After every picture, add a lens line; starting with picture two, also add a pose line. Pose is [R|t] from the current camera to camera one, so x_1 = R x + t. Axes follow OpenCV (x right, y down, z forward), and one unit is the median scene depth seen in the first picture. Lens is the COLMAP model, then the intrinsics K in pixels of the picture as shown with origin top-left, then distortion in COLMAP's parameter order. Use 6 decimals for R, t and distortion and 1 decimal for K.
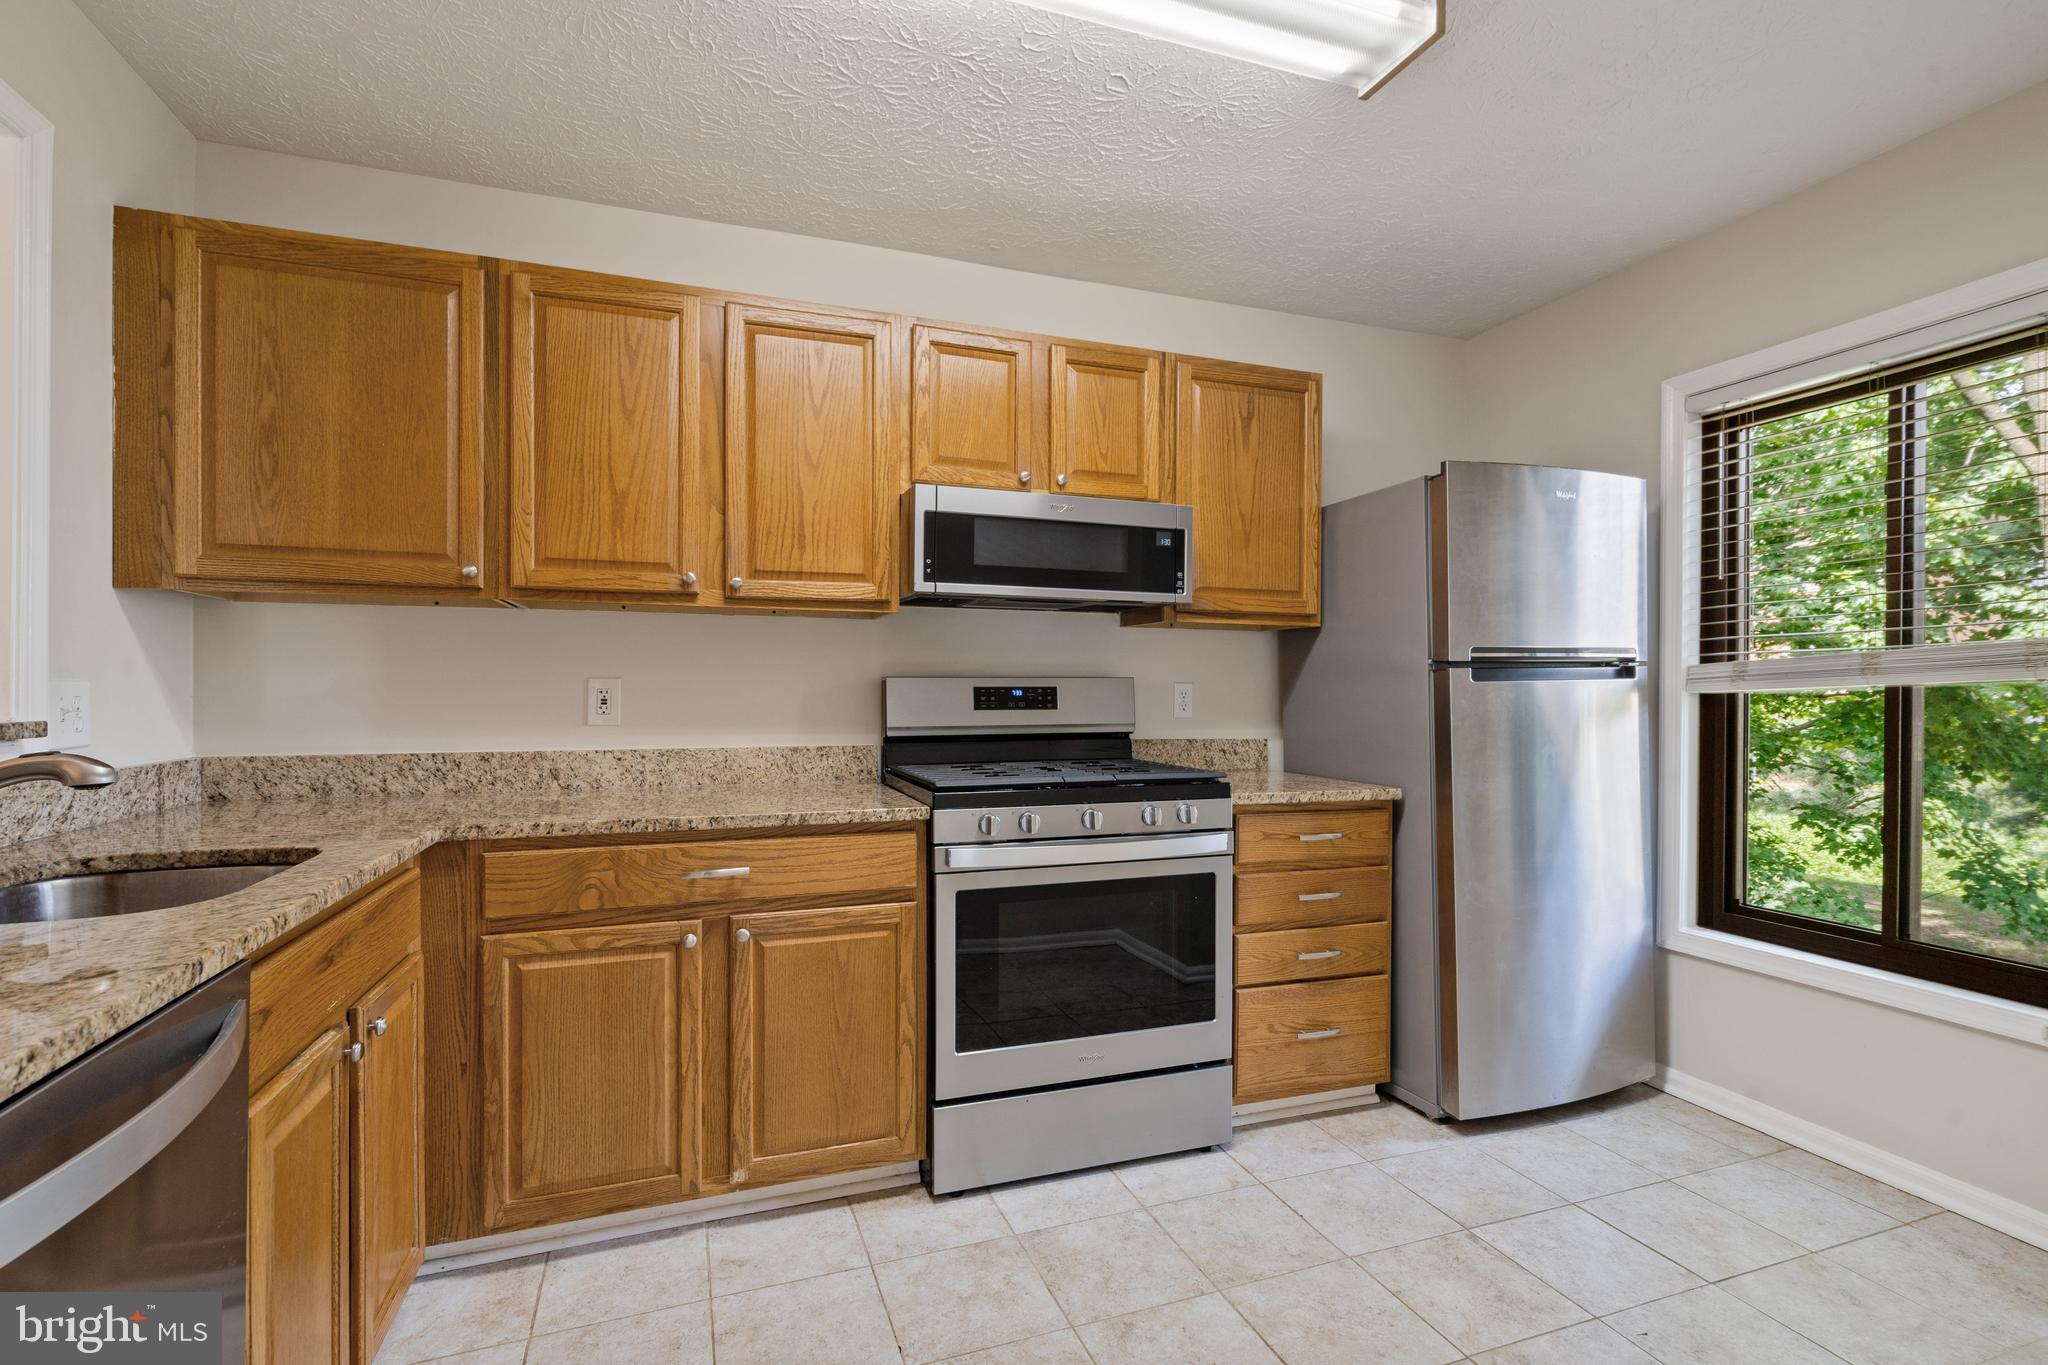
lens RADIAL K [[947.1, 0, 1027.7], [0, 947.1, 687.7], [0, 0, 1]] dist [-0.004227, 0.002595]
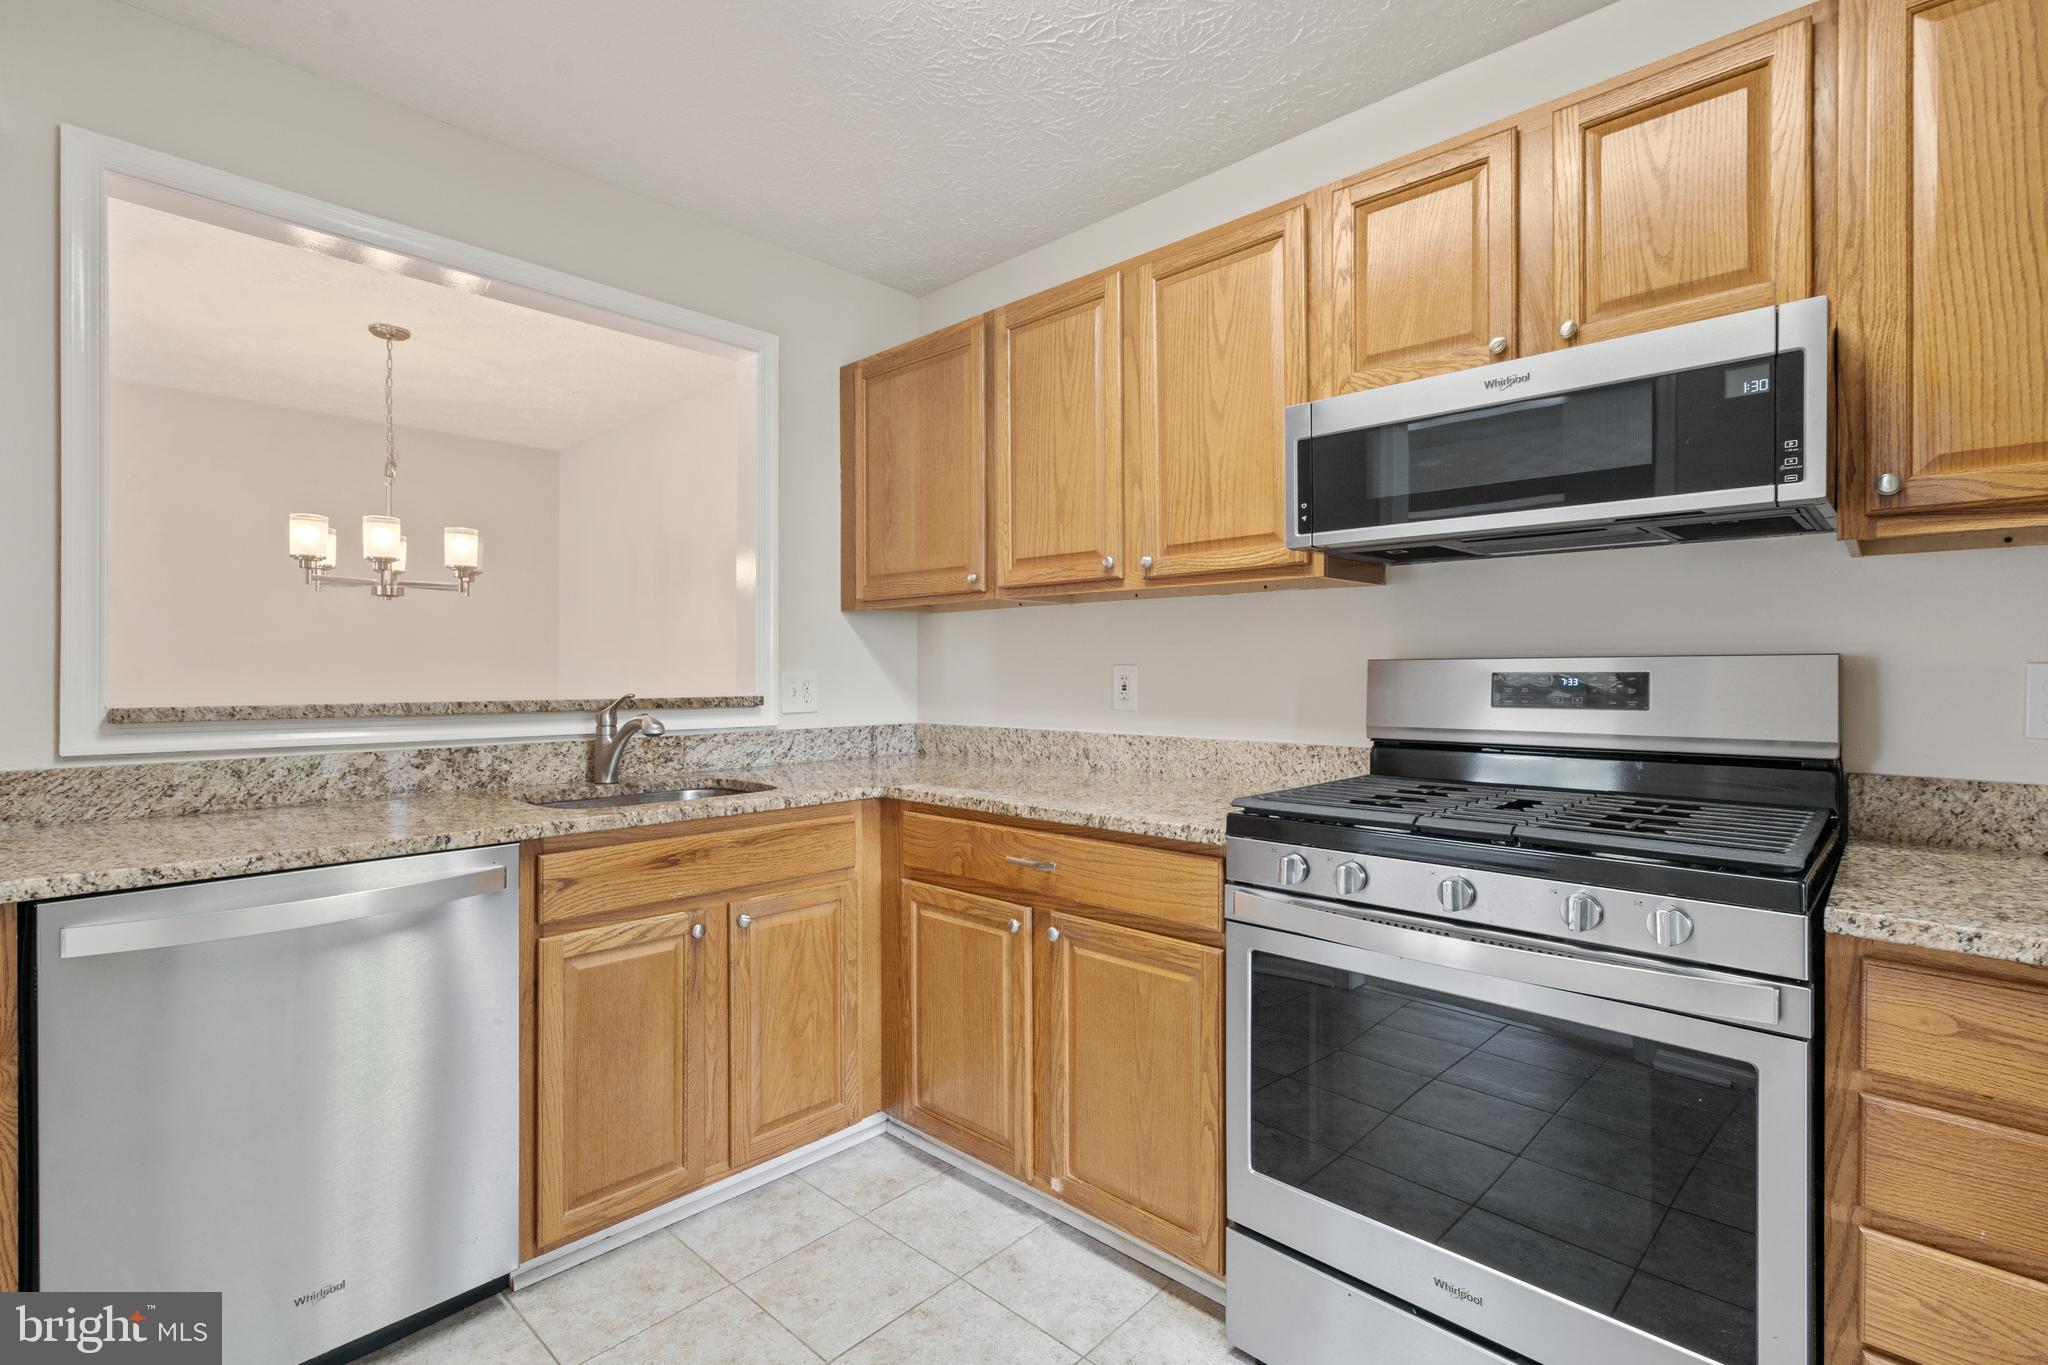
lens RADIAL K [[947.1, 0, 1022.0], [0, 947.1, 667.7], [0, 0, 1]] dist [-0.004227, 0.002595]
pose [[0.444087, -0.005605, -0.895966, 0.456196], [0.005921, 0.999977, -0.003321, -0.004404], [0.895964, -0.003830, 0.444110, 0.457646]]
